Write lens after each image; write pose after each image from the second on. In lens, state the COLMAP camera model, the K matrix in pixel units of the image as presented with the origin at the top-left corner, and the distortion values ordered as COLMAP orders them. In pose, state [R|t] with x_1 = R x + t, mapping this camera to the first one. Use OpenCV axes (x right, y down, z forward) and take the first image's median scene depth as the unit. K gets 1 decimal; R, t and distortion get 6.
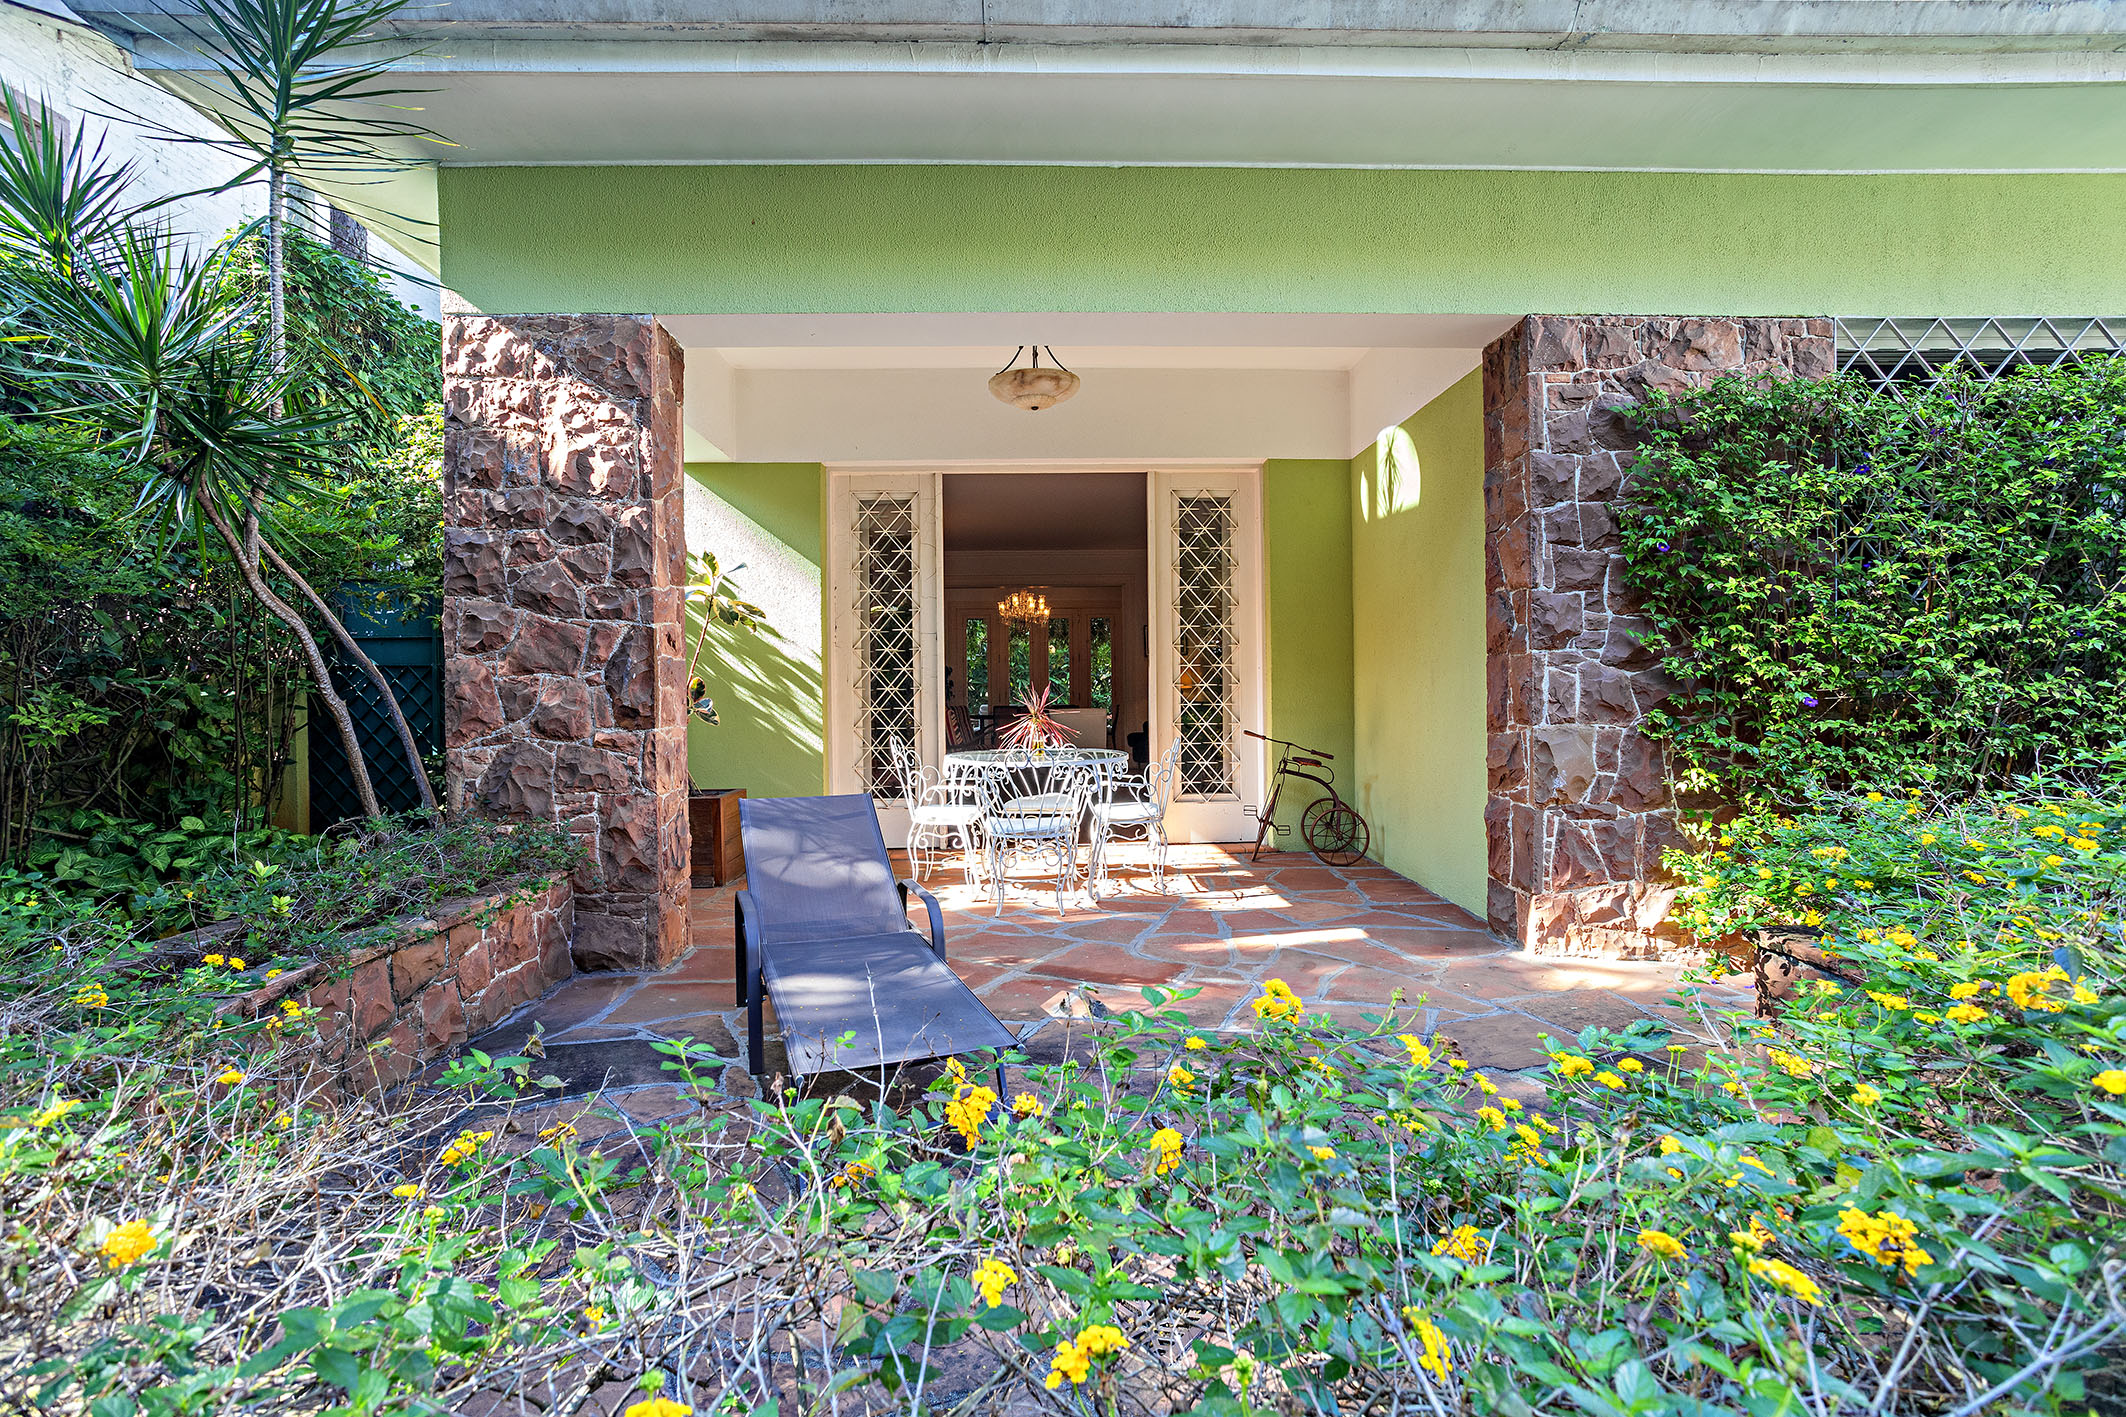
lens RADIAL K [[987.7, 0, 1067.5], [0, 987.7, 663.2], [0, 0, 1]] dist [-0.001412, 0.000088]
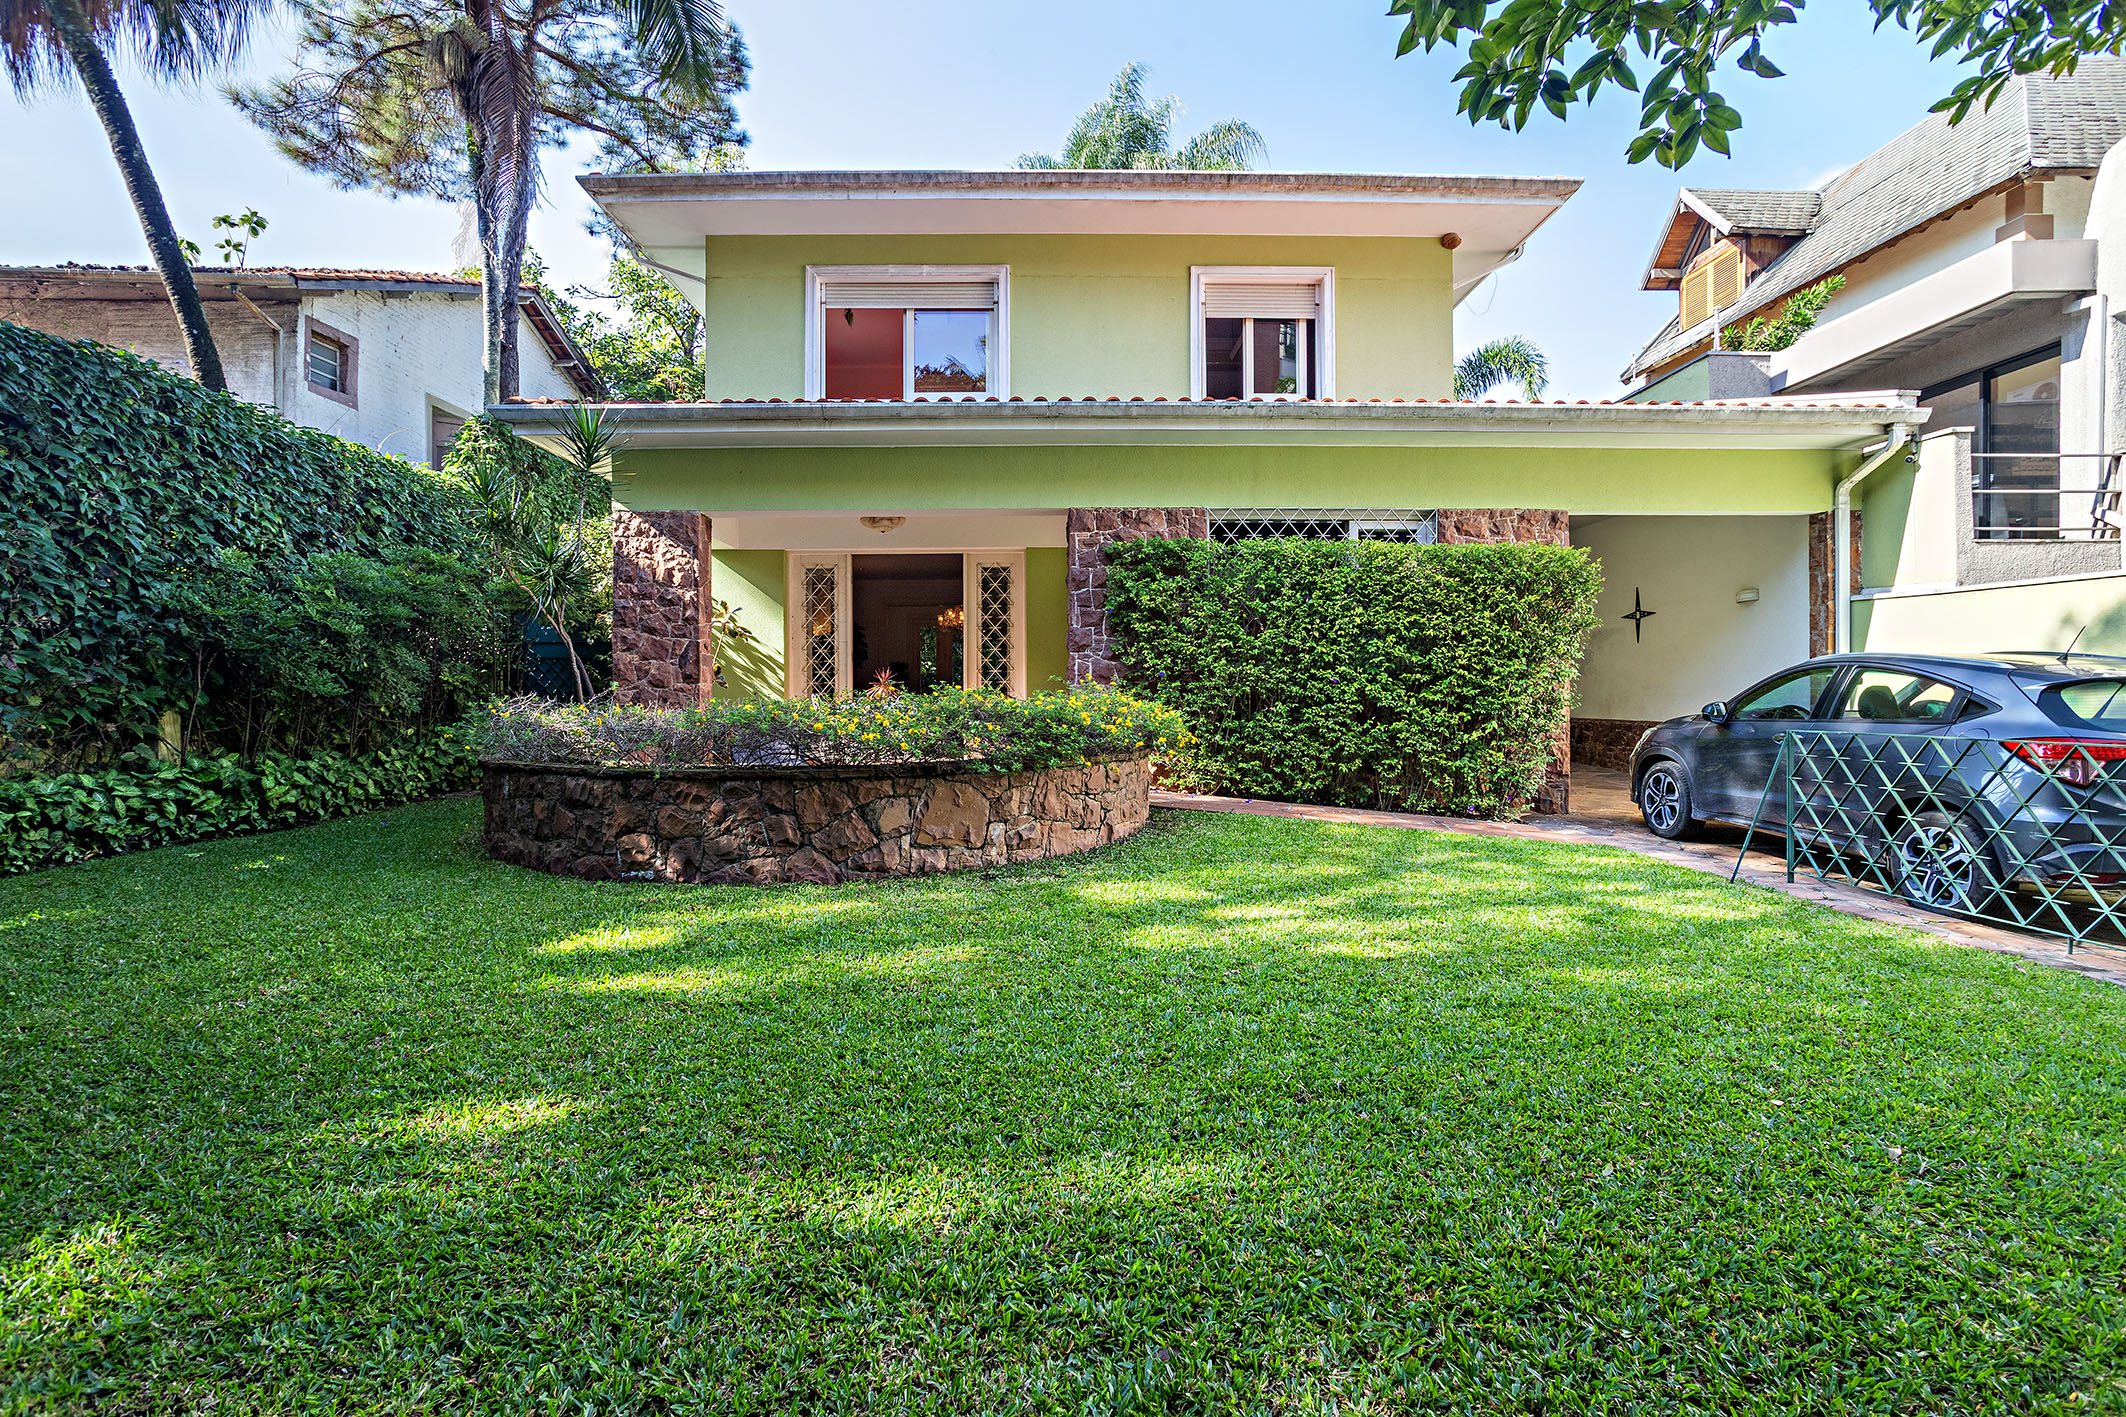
lens RADIAL K [[987.7, 0, 1067.5], [0, 987.7, 663.2], [0, 0, 1]] dist [-0.001412, 0.000088]
pose [[0.999748, 0.004228, -0.022063, 0.514276], [-0.004207, 0.999991, 0.000975, 0.010426], [0.022067, -0.000882, 0.999756, -1.339509]]
